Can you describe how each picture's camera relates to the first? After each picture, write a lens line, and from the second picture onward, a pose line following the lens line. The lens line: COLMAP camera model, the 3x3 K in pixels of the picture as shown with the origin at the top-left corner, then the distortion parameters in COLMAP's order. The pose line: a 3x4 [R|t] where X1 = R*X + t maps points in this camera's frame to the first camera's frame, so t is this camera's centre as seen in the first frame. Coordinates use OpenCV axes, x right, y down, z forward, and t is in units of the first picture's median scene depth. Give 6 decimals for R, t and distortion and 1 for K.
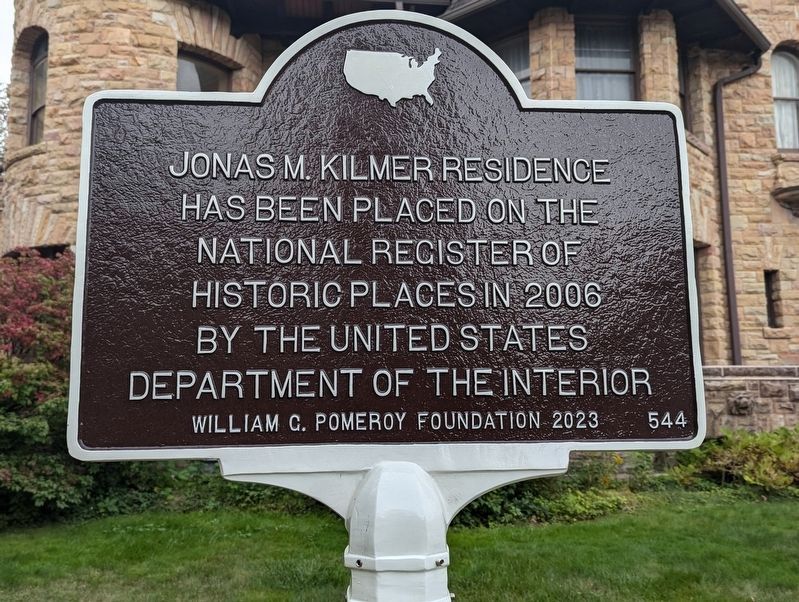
lens RADIAL K [[747.3, 0, 399.4], [0, 747.3, 301.7], [0, 0, 1]] dist [0.023252, 0.000000]
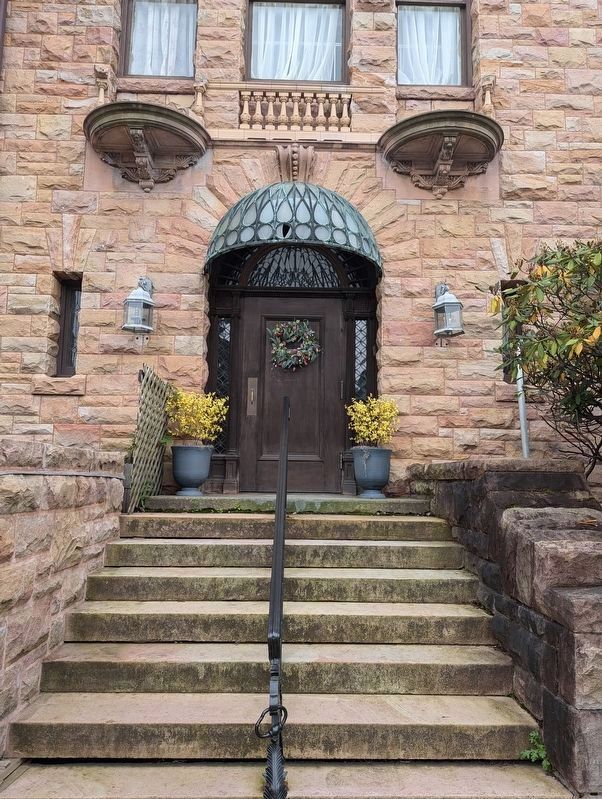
lens RADIAL K [[747.3, 0, 301.2], [0, 747.3, 397.9], [0, 0, 1]] dist [0.023252, 0.000000]
pose [[0.998422, 0.014650, -0.054206, 0.694701], [-0.016350, 0.999385, -0.031037, 0.063434], [0.053718, 0.031874, 0.998047, 0.463683]]
